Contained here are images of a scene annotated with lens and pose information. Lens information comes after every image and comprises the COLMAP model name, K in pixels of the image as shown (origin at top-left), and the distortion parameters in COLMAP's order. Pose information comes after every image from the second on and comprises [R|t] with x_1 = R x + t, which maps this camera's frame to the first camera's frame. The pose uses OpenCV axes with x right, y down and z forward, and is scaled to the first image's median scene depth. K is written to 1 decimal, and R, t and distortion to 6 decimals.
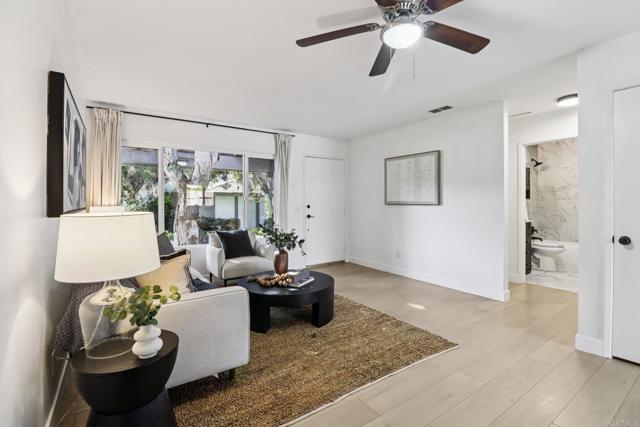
lens RADIAL K [[300.8, 0, 322.0], [0, 300.8, 202.4], [0, 0, 1]] dist [-0.015122, -0.001012]
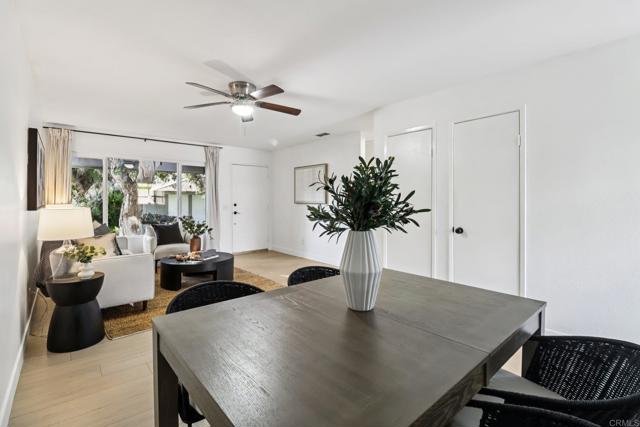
lens RADIAL K [[301.6, 0, 325.3], [0, 301.6, 200.7], [0, 0, 1]] dist [-0.000863, -0.013216]
pose [[0.993385, 0.004351, 0.114753, 0.241195], [-0.004350, 0.999991, -0.000264, -0.006214], [-0.114753, -0.000237, 0.993394, -0.366721]]
